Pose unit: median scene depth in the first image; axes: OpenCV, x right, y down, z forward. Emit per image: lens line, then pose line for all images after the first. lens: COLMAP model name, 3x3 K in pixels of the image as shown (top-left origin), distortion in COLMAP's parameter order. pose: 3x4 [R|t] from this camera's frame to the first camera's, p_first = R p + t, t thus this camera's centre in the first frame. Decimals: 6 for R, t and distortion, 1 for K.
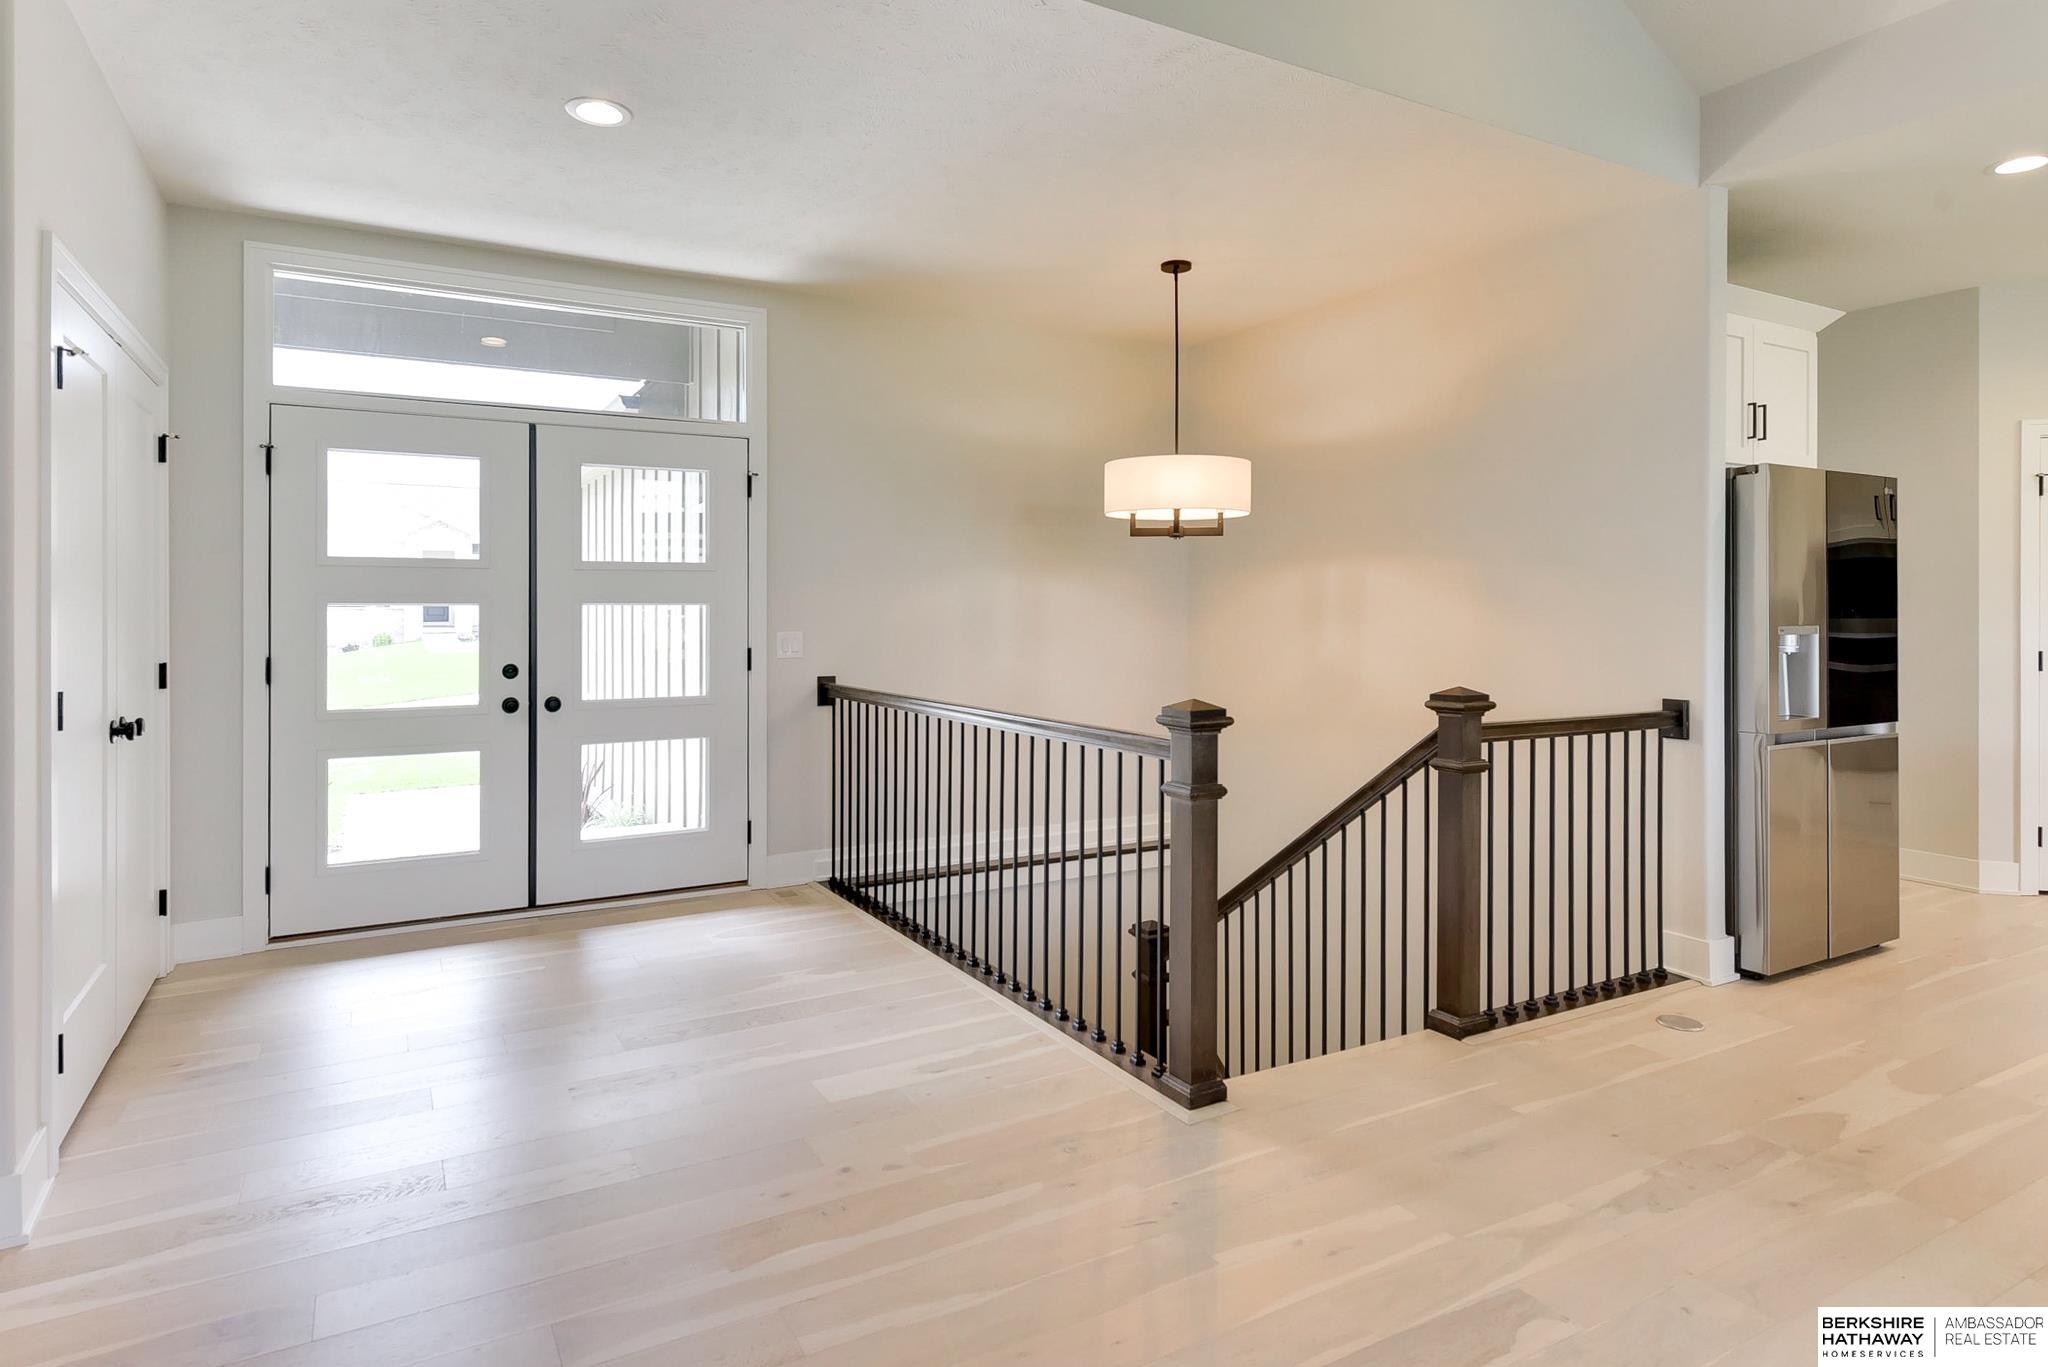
lens RADIAL K [[1143.8, 0, 1023.4], [0, 1143.8, 609.9], [0, 0, 1]] dist [0.000408, -0.000352]
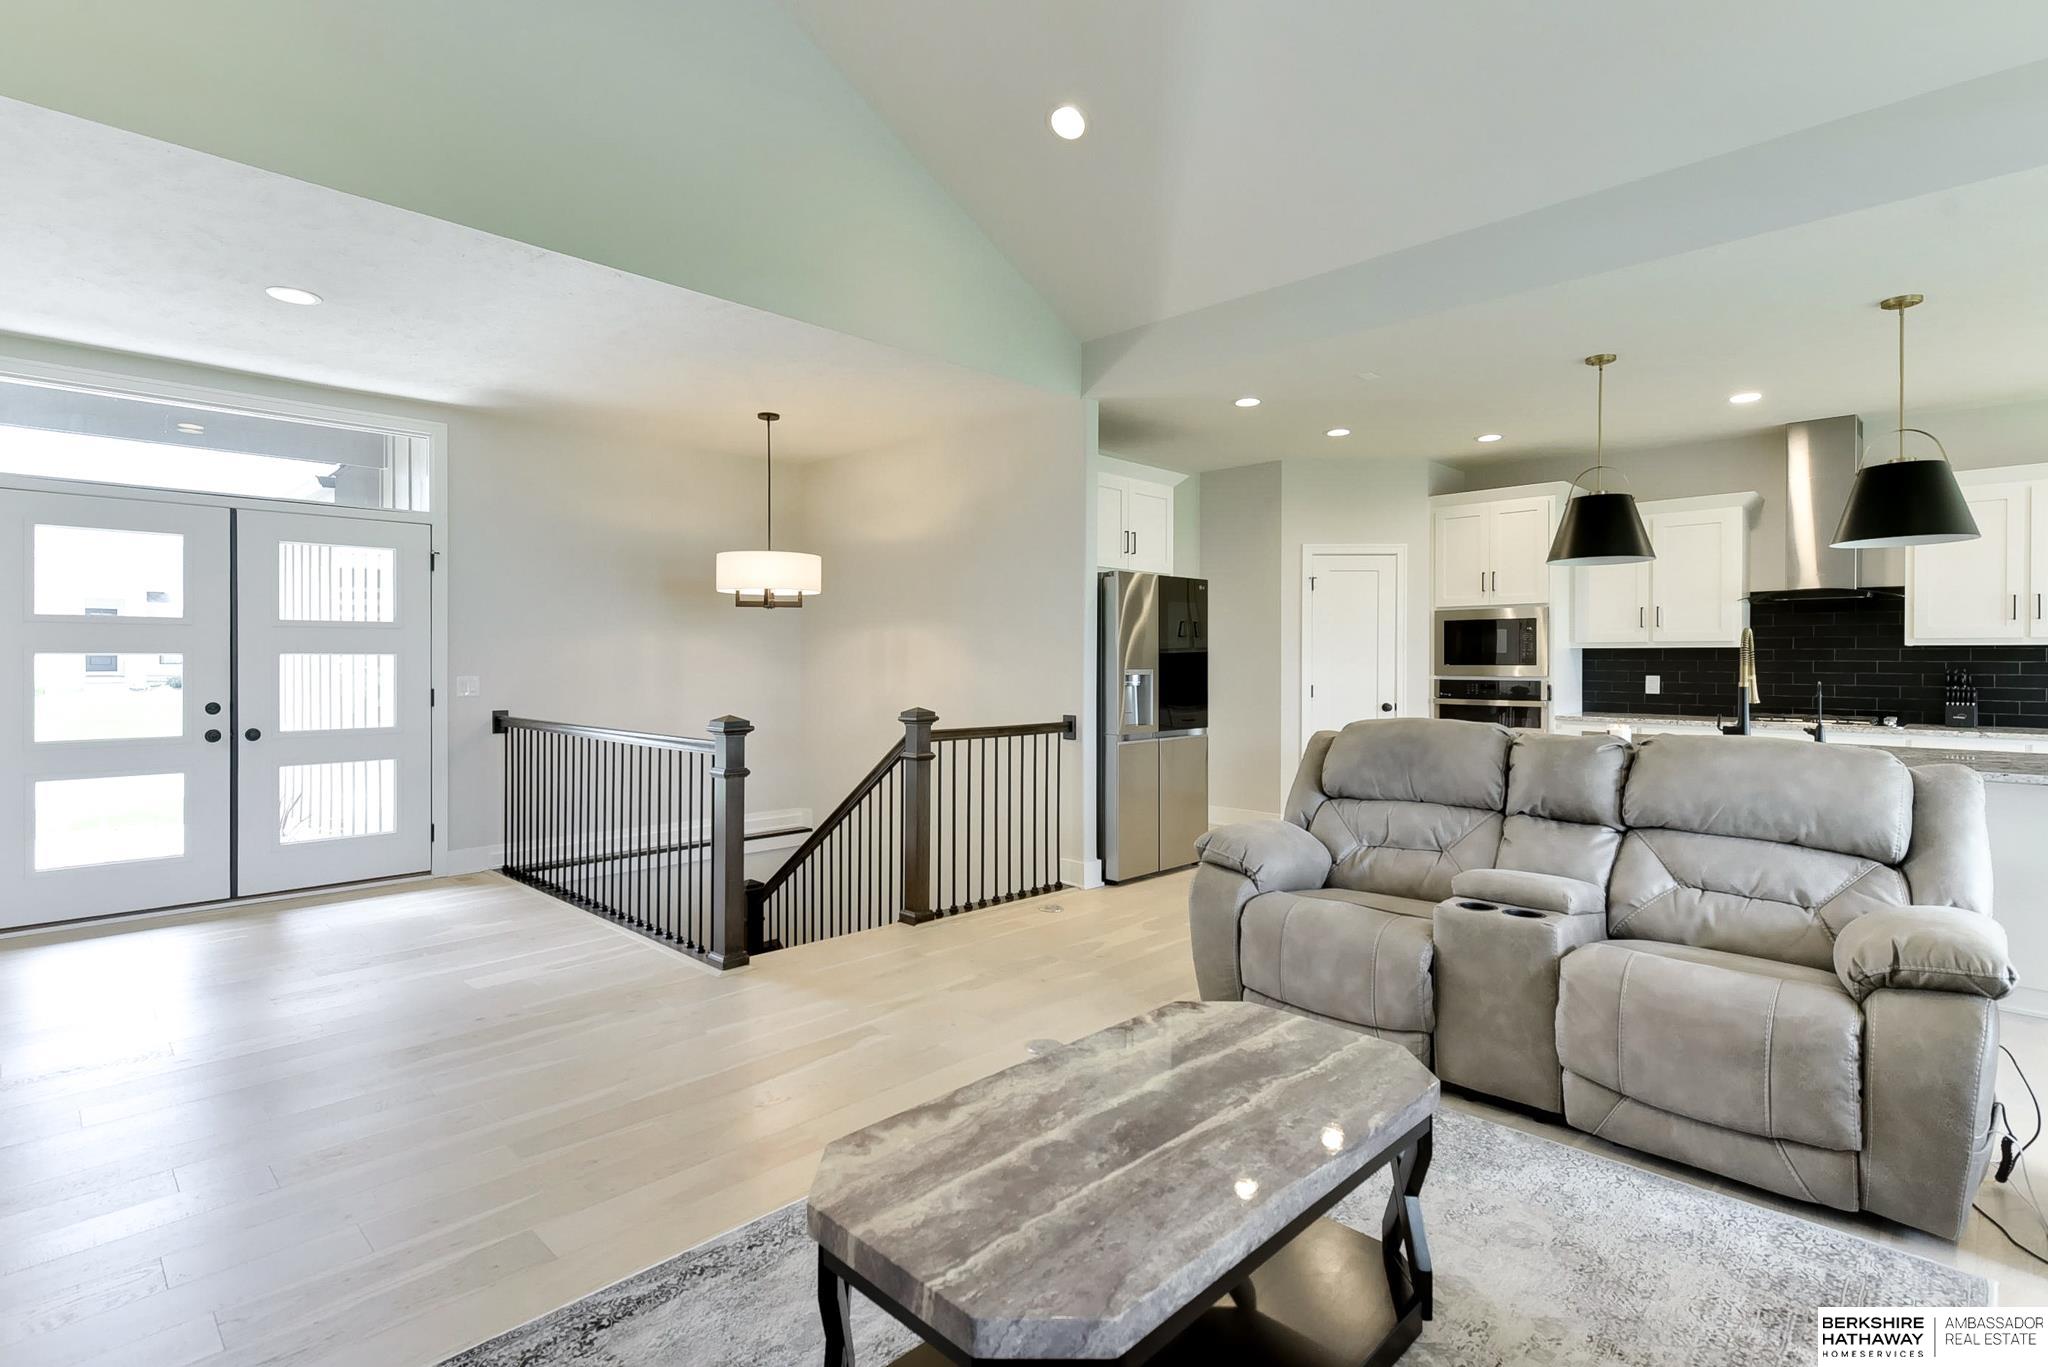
lens RADIAL K [[1000.1, 0, 1022.9], [0, 1000.1, 664.3], [0, 0, 1]] dist [0.000078, 0.000094]
pose [[0.963089, -0.000350, 0.269182, 0.108038], [-0.000860, 0.999990, 0.004375, 0.000722], [-0.269181, -0.004445, 0.963079, -0.287976]]
